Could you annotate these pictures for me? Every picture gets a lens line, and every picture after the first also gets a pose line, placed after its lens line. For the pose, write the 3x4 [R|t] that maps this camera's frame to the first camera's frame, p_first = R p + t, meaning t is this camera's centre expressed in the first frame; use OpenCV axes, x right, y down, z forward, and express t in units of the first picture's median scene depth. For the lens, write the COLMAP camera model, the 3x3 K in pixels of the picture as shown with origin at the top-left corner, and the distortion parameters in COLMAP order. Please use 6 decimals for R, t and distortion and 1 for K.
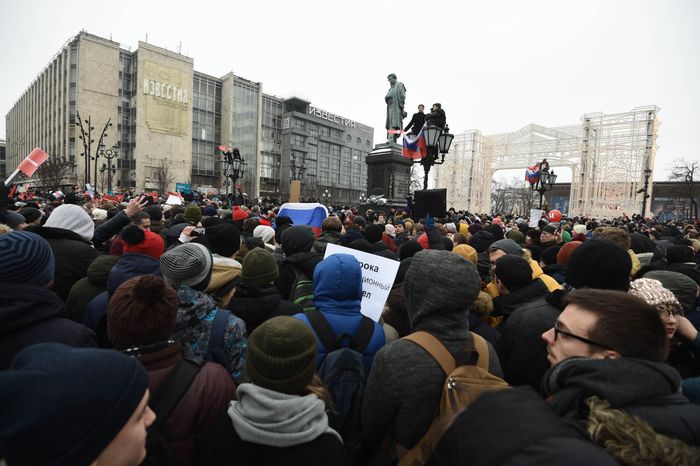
lens RADIAL K [[327.2, 0, 351.9], [0, 327.2, 248.8], [0, 0, 1]] dist [-0.035157, -0.003364]
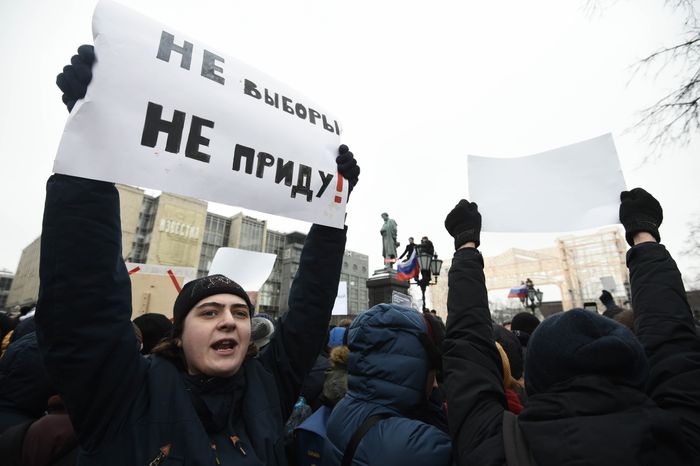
lens RADIAL K [[327.2, 0, 353.4], [0, 327.2, 232.0], [0, 0, 1]] dist [-0.035157, -0.003364]
pose [[0.999244, -0.032641, 0.021138, -0.004311], [0.038469, 0.909226, -0.414521, 0.005022], [-0.005688, 0.415021, 0.909794, -0.016764]]
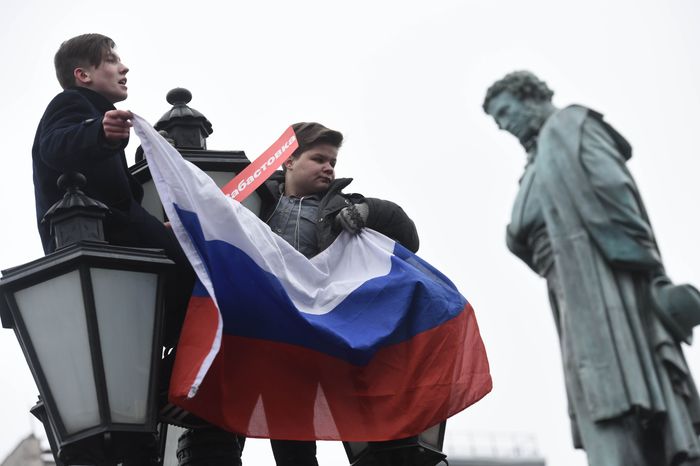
lens RADIAL K [[2231.2, 0, 347.9], [0, 2231.2, 232.6], [0, 0, 1]] dist [0.404120, 0.000000]
pose [[0.920209, -0.326882, -0.215321, 0.056014], [0.172682, 0.832687, -0.526130, -0.000051], [0.351277, 0.446968, 0.822693, 0.052240]]
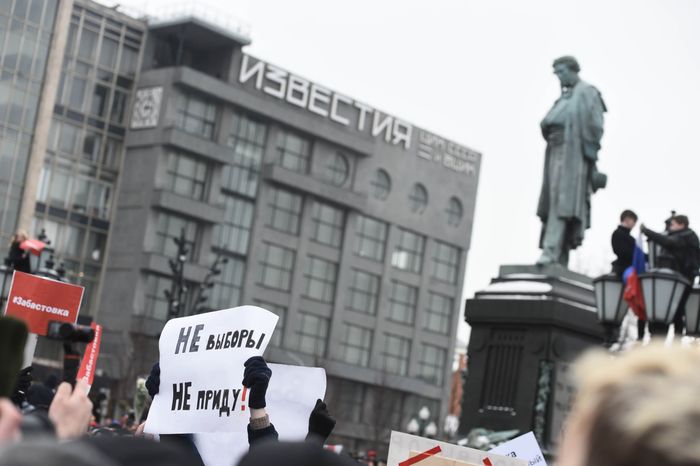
lens RADIAL K [[1434.2, 0, 352.4], [0, 1434.2, 233.9], [0, 0, 1]] dist [-0.143183, 0.000000]
pose [[0.995601, 0.091894, -0.018279, -0.010372], [-0.093363, 0.956616, -0.275986, 0.008618], [-0.007876, 0.276479, 0.960988, -0.070692]]
